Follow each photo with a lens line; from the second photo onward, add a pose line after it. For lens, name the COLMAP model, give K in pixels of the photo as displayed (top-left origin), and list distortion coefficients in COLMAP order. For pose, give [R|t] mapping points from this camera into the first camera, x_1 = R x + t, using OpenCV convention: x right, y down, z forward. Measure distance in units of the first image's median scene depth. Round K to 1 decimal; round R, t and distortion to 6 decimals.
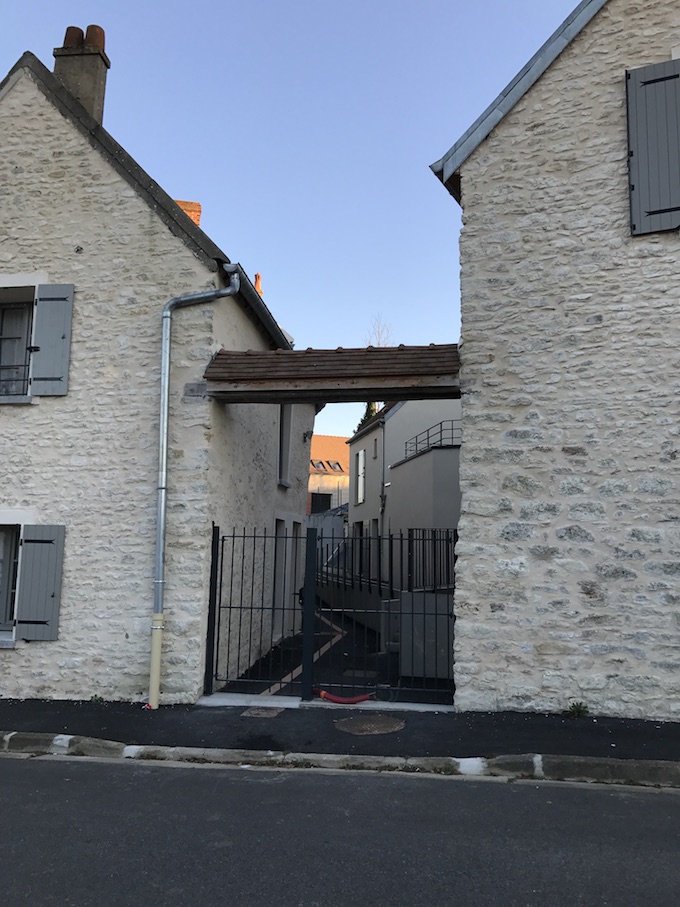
lens RADIAL K [[737.1, 0, 340.0], [0, 737.1, 453.5], [0, 0, 1]] dist [0.083911, -0.164243]
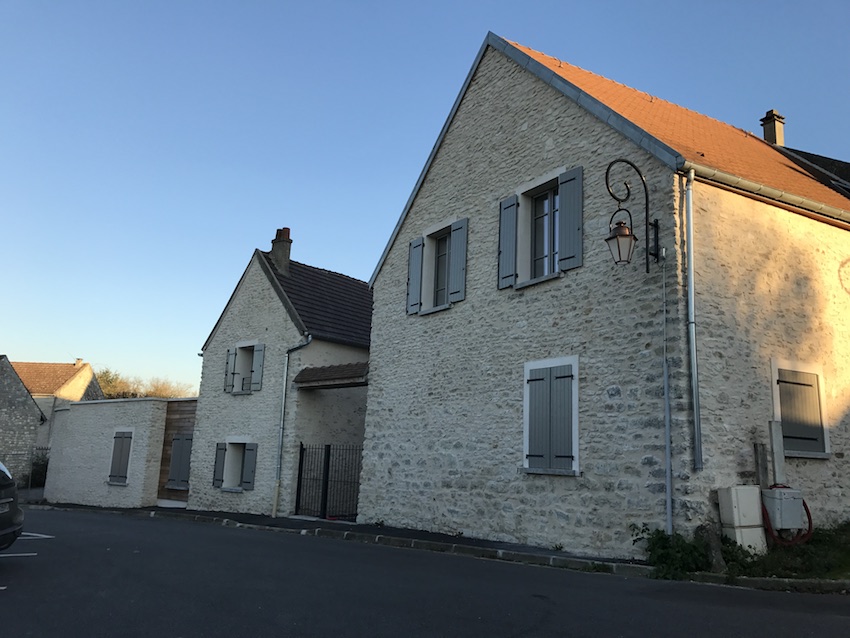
lens RADIAL K [[690.8, 0, 425.0], [0, 690.8, 319.0], [0, 0, 1]] dist [0.083911, -0.164243]
pose [[0.833119, -0.092996, -0.545219, 1.459203], [0.042952, 0.993665, -0.103854, -0.052312], [0.551423, 0.063105, 0.831836, -0.676003]]
